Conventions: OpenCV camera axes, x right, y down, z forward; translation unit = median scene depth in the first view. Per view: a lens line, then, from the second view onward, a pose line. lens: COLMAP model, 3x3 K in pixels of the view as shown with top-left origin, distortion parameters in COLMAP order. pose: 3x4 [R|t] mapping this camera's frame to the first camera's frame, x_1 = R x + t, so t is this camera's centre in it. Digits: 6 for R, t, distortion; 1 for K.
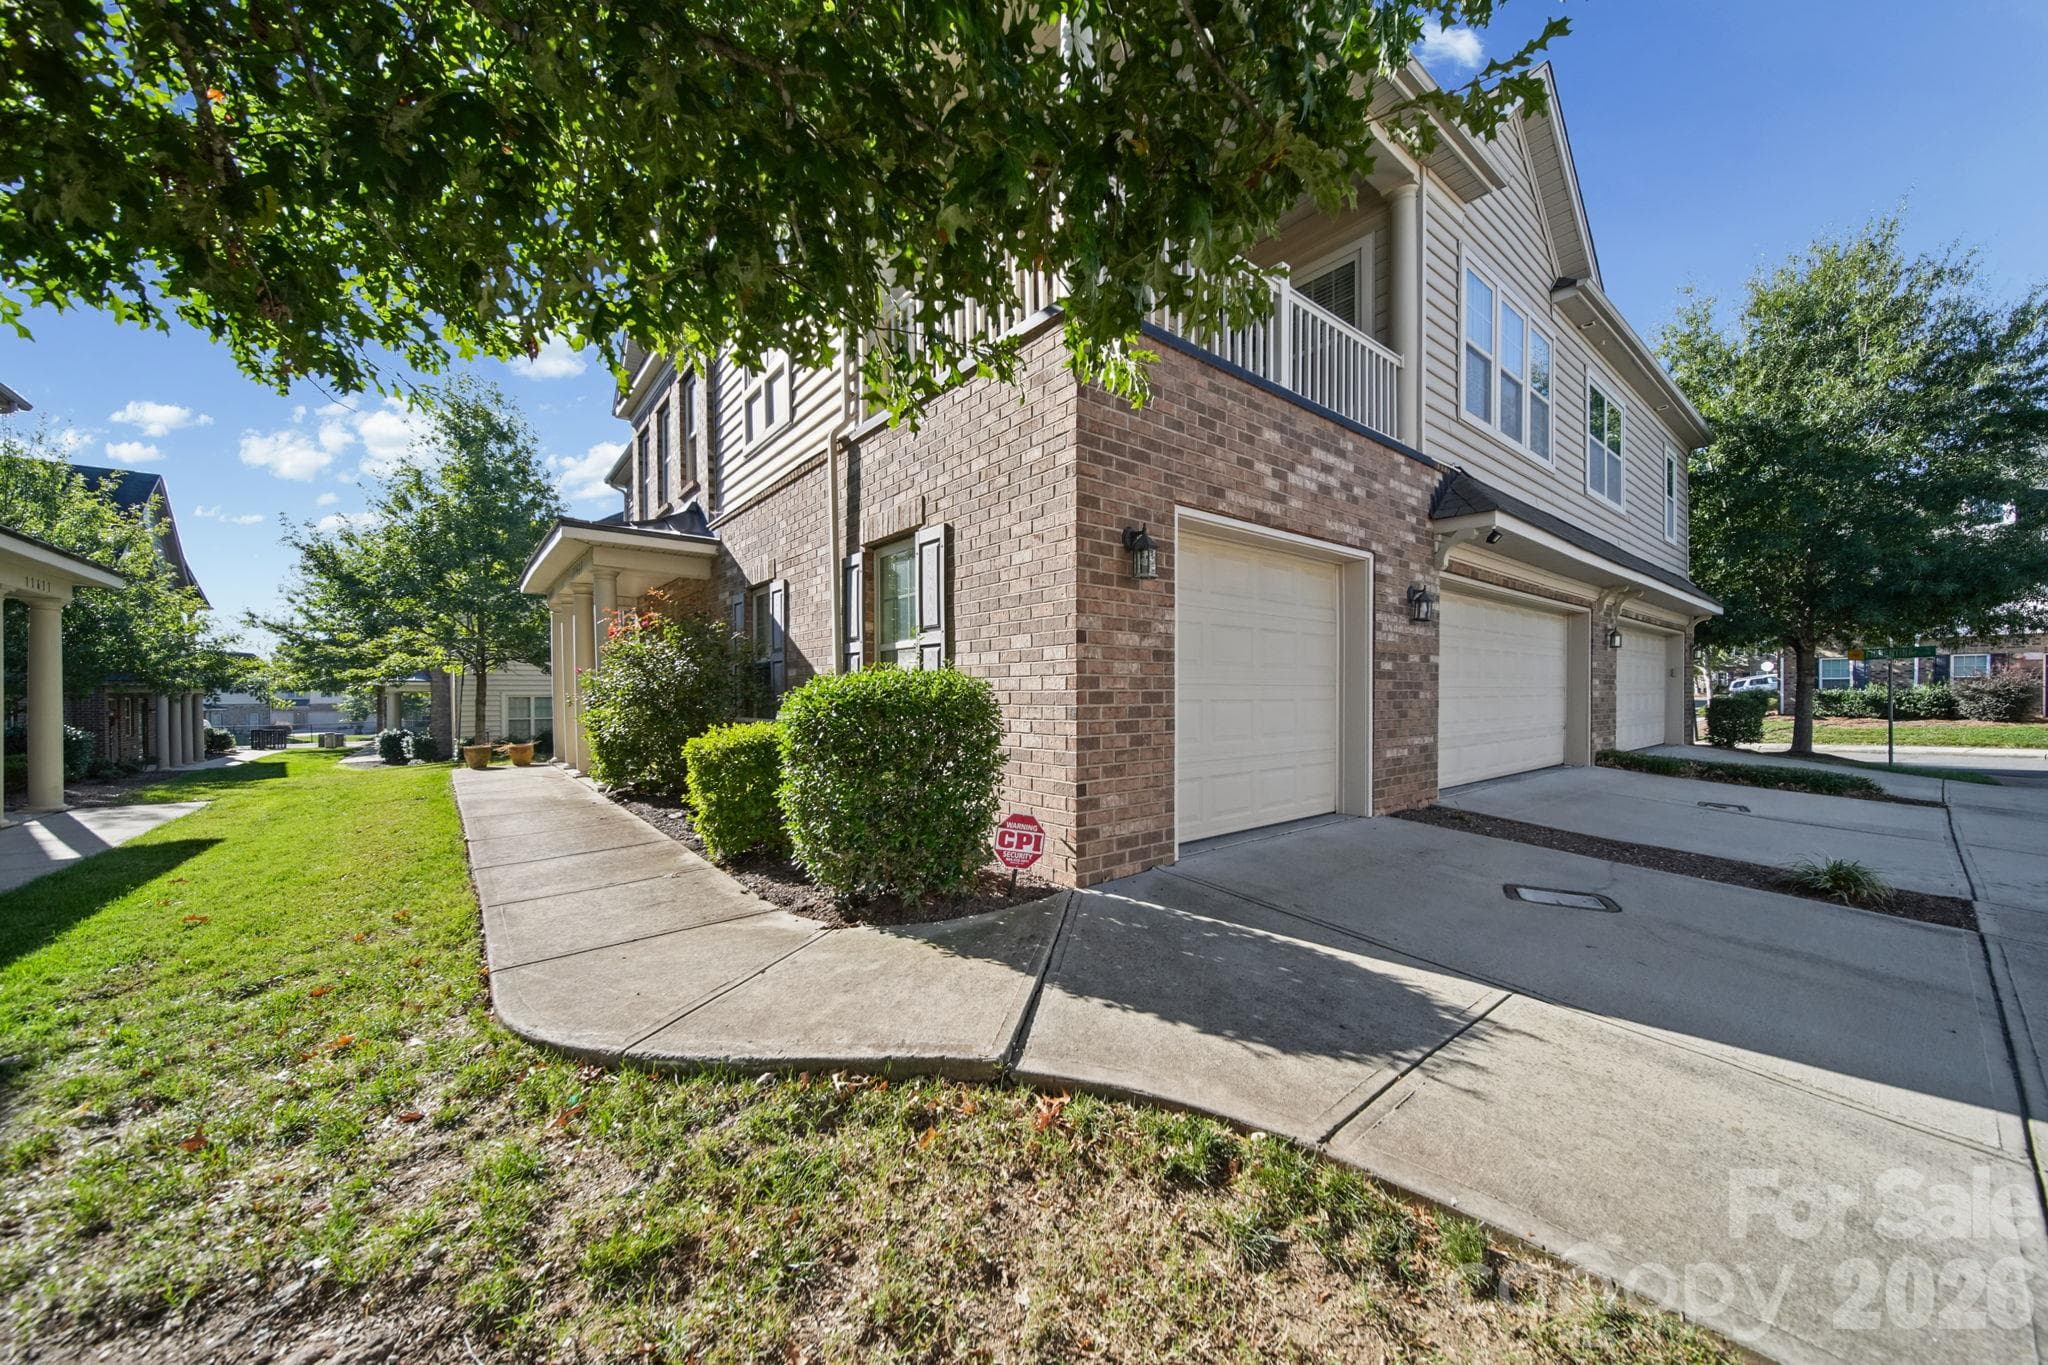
lens RADIAL K [[722.3, 0, 1027.5], [0, 722.3, 696.4], [0, 0, 1]] dist [-0.004861, -0.000378]
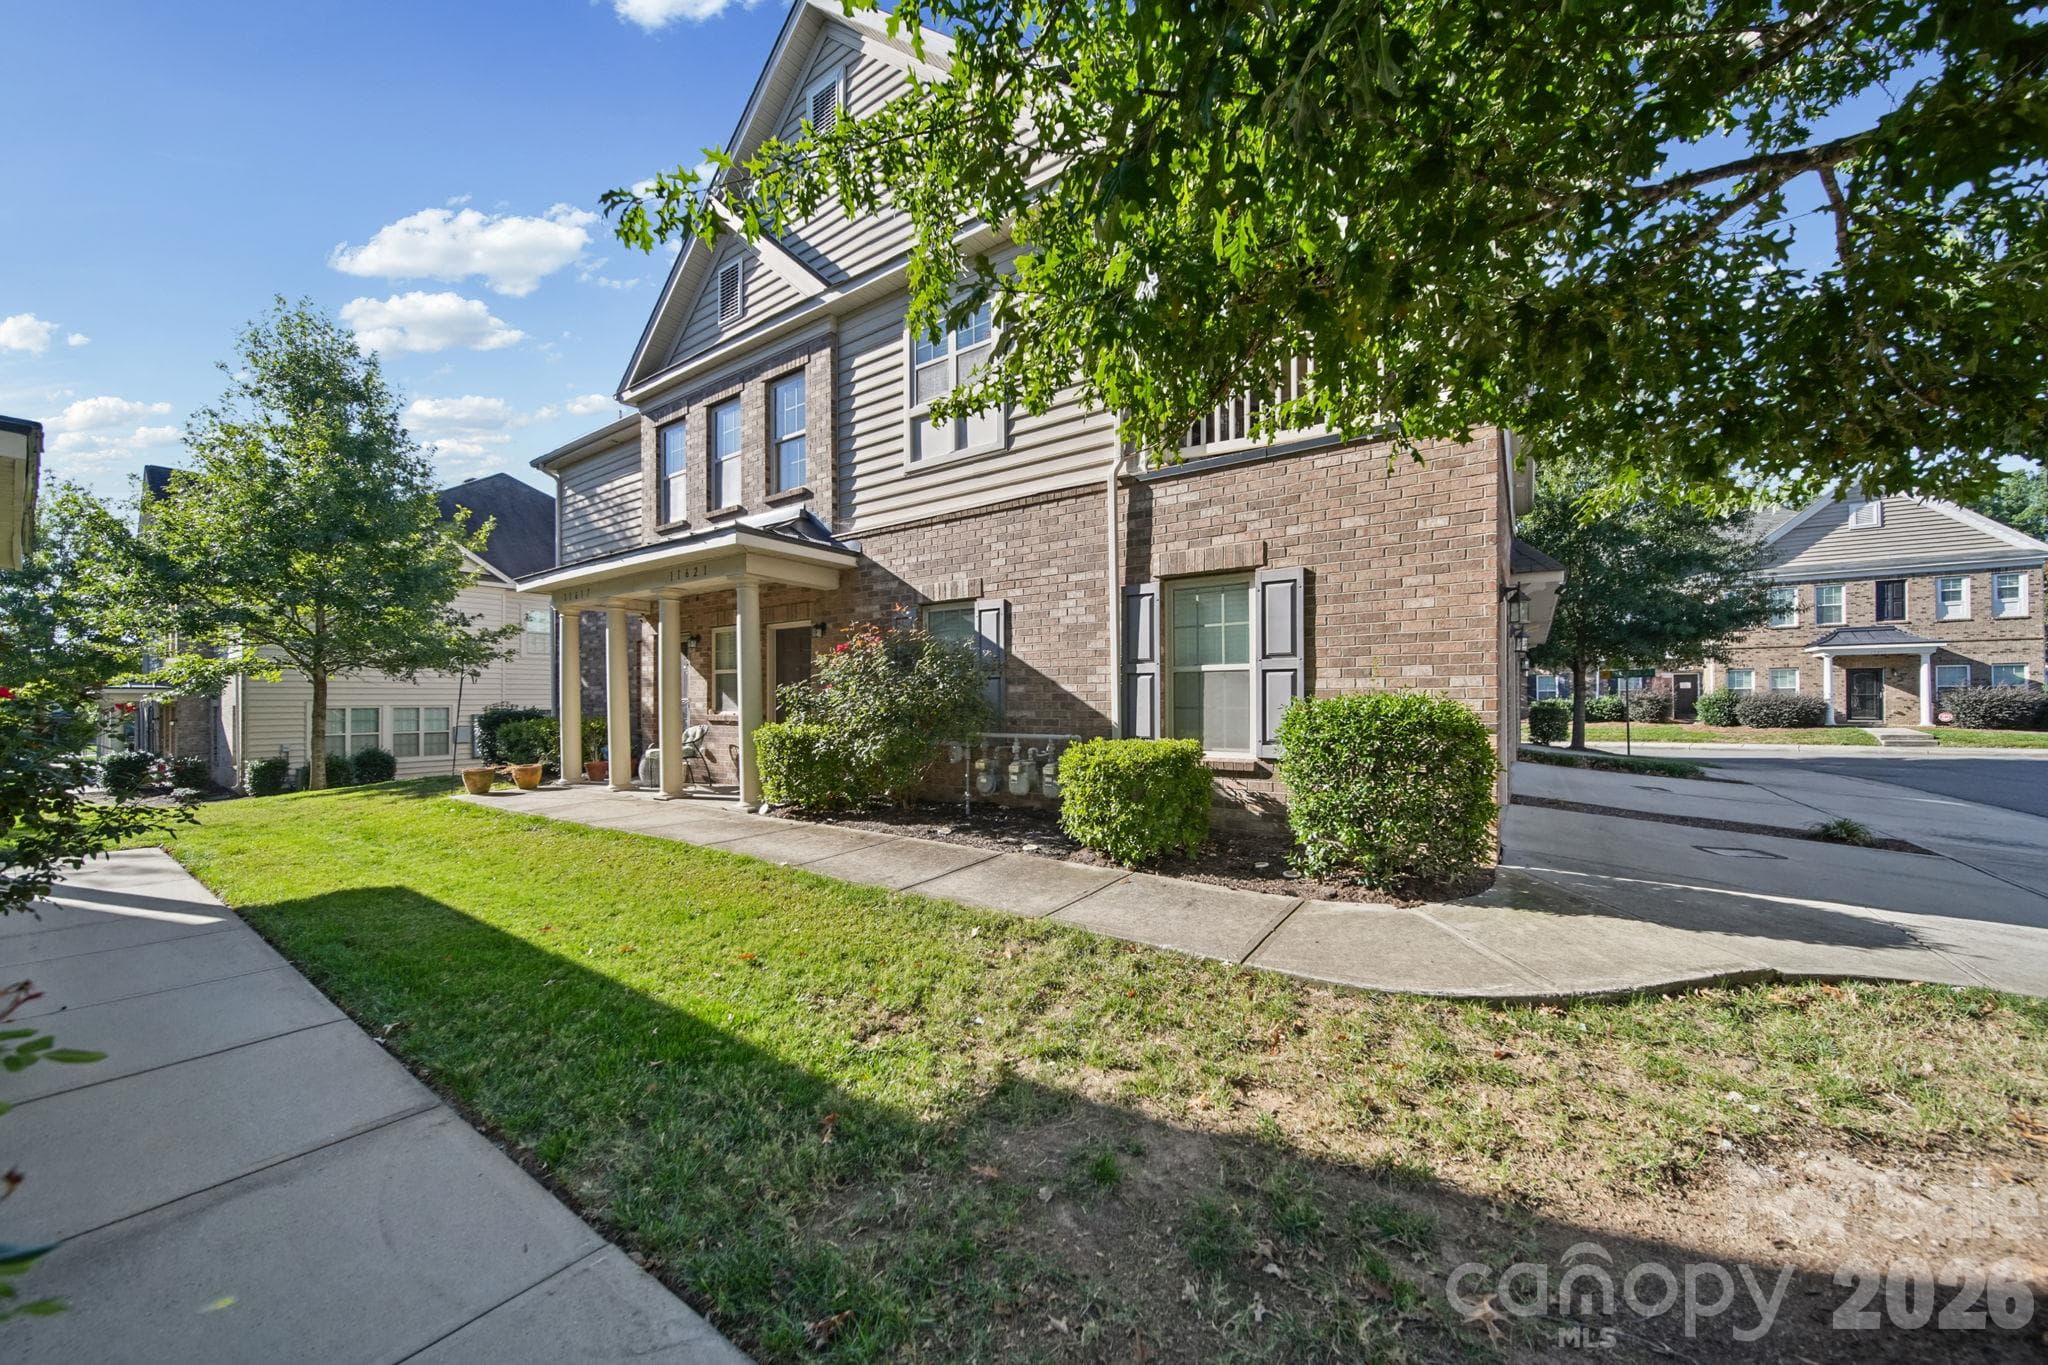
lens RADIAL K [[722.3, 0, 1013.7], [0, 722.3, 687.1], [0, 0, 1]] dist [-0.004861, -0.000378]
pose [[0.962881, 0.004827, 0.269884, -0.598706], [0.001257, 0.999749, -0.022366, -0.012169], [-0.269924, 0.021875, 0.962633, -0.001833]]
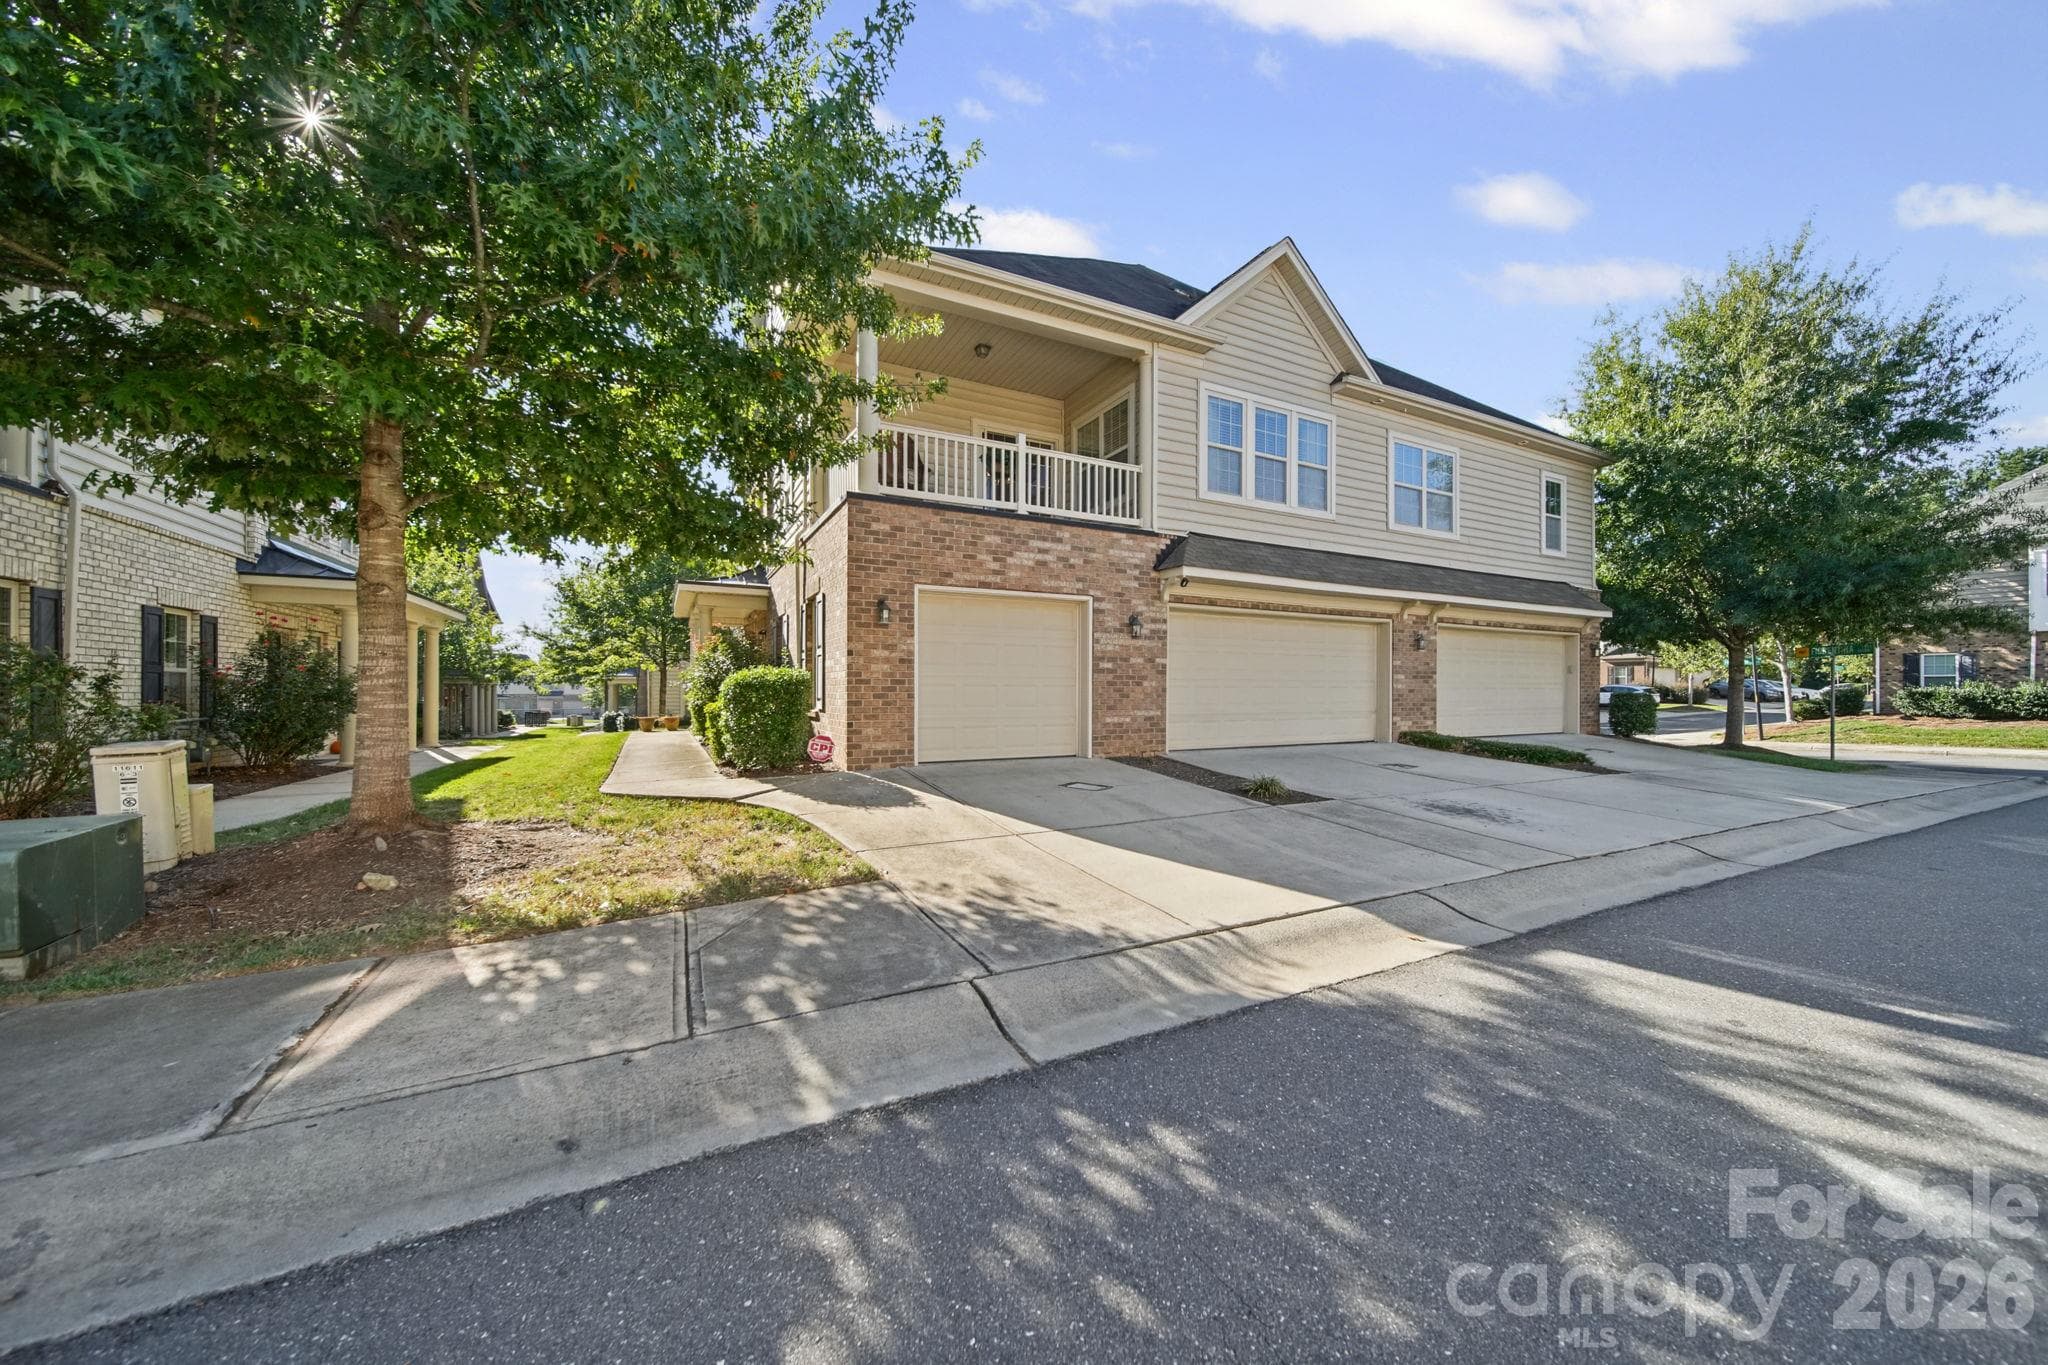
lens RADIAL K [[722.3, 0, 1017.3], [0, 722.3, 688.0], [0, 0, 1]] dist [-0.004861, -0.000378]
pose [[0.974821, 0.005472, -0.222923, 0.589983], [-0.007128, 0.999953, -0.006626, 0.018322], [0.222876, 0.008048, 0.974814, -0.550969]]
